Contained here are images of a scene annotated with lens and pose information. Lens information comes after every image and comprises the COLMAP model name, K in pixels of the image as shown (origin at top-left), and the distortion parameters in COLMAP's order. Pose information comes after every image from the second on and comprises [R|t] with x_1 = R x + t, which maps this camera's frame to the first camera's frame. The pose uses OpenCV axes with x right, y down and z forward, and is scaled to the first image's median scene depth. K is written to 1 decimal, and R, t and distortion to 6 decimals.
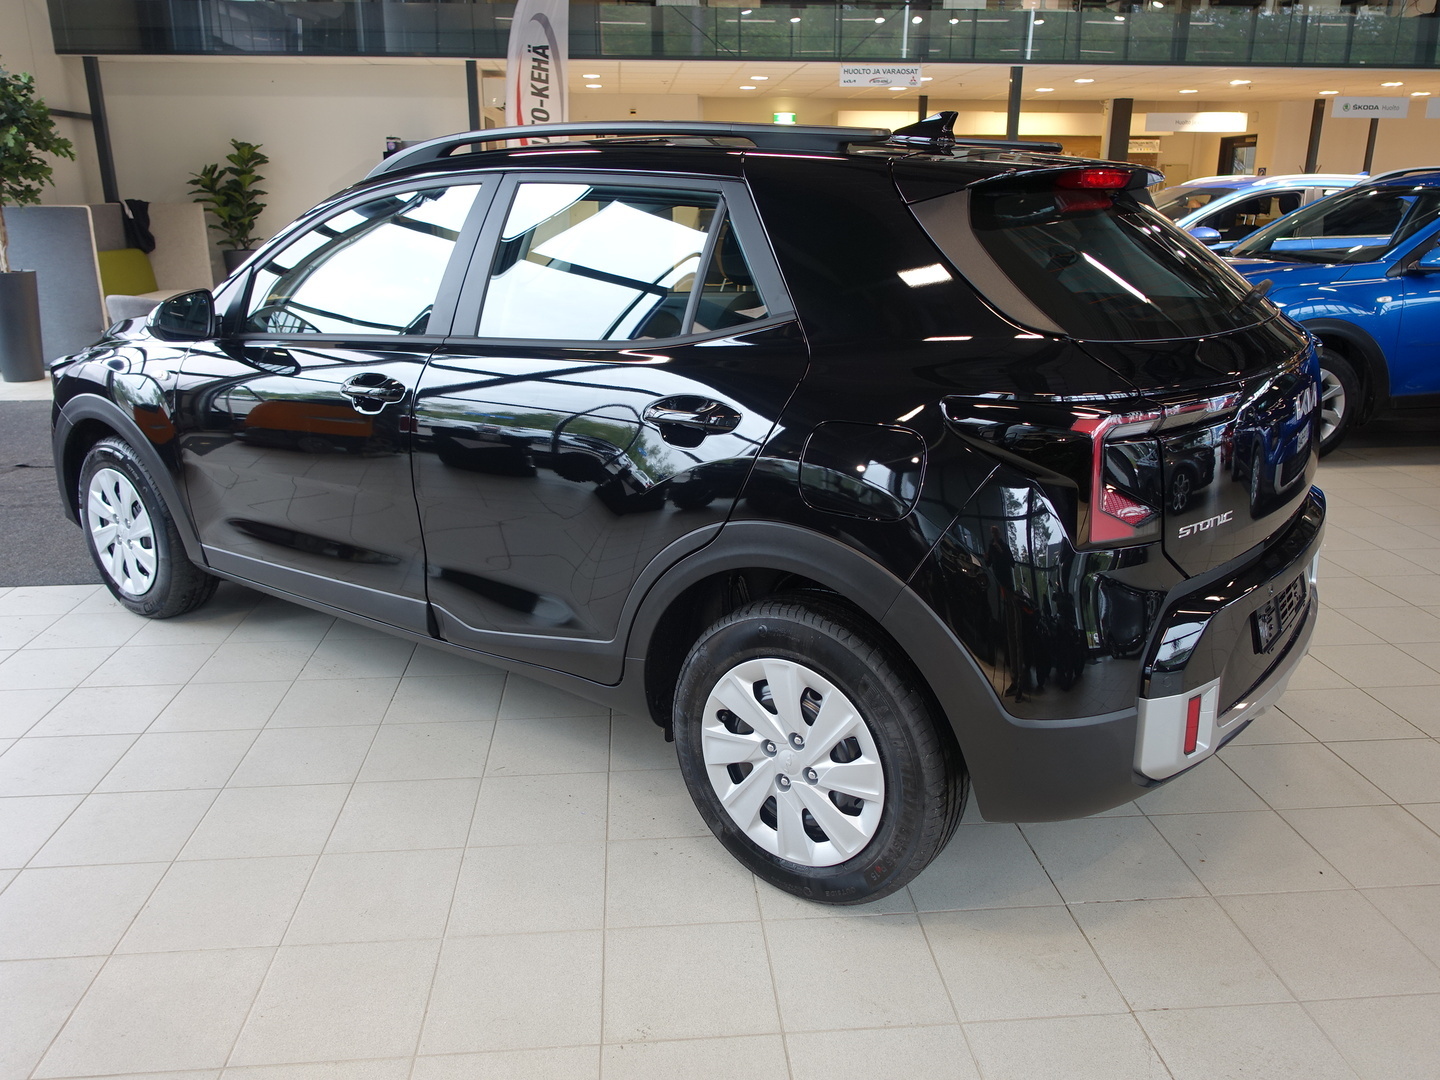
lens RADIAL K [[1126.6, 0, 720.4], [0, 1126.6, 525.6], [0, 0, 1]] dist [0.004131, -0.006276]
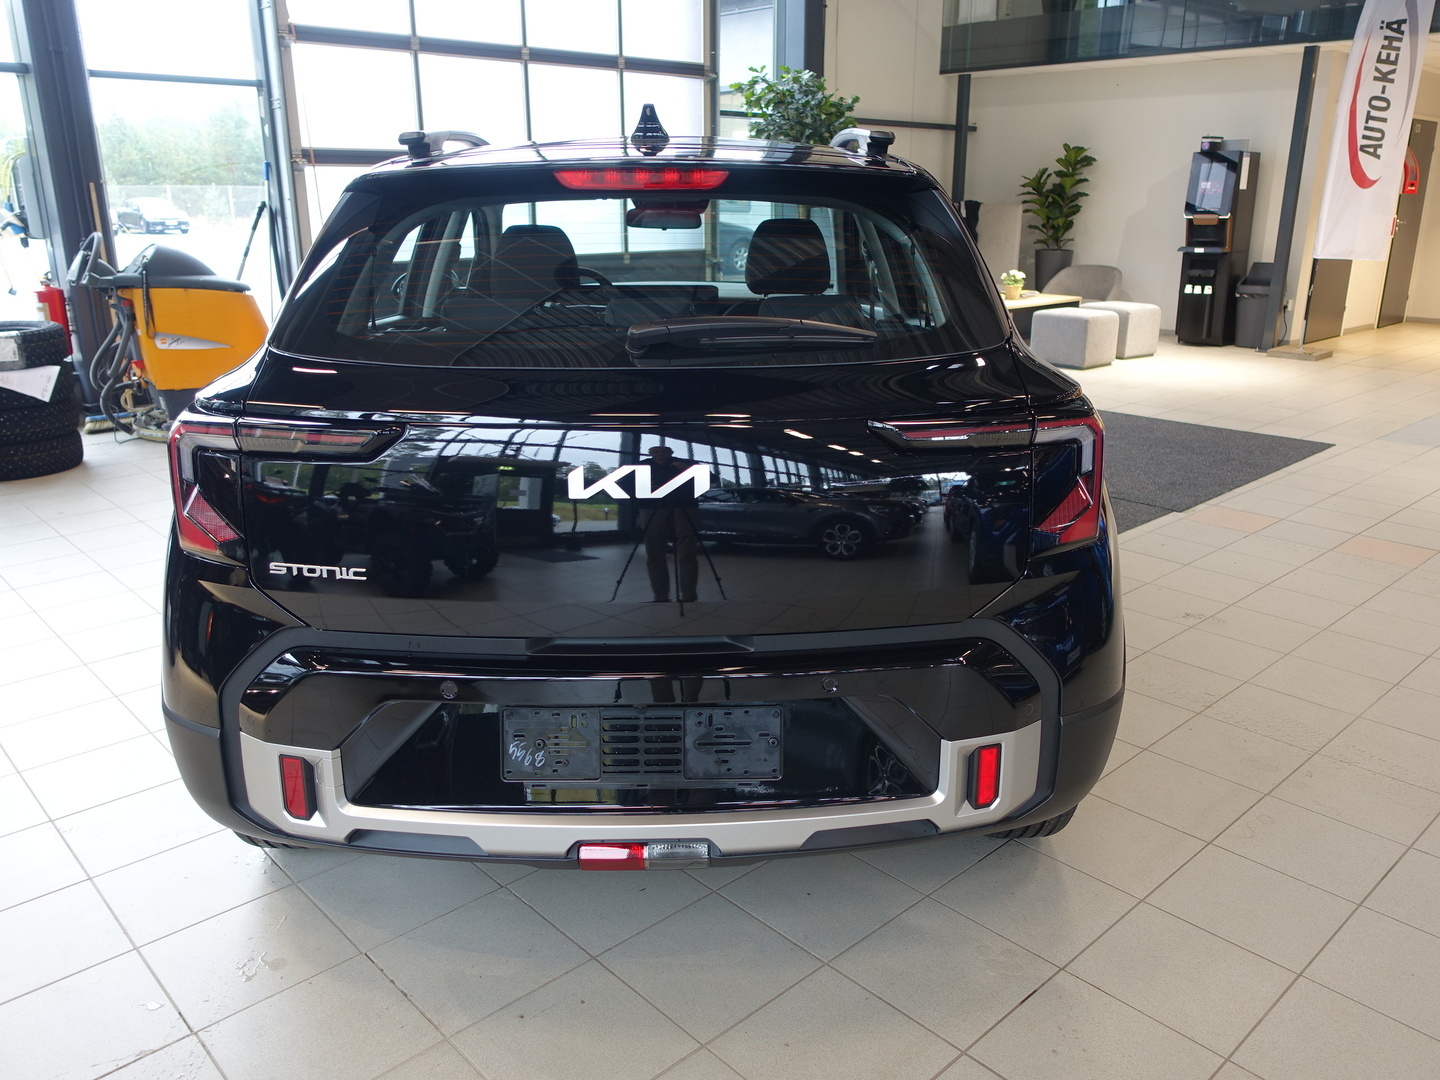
lens RADIAL K [[1126.6, 0, 720.4], [0, 1126.6, 525.6], [0, 0, 1]] dist [0.004131, -0.006276]
pose [[0.620633, 0.225510, -0.750972, 0.237562], [-0.226401, 0.968496, 0.103723, -0.037324], [0.750704, 0.105647, 0.652136, 0.121234]]
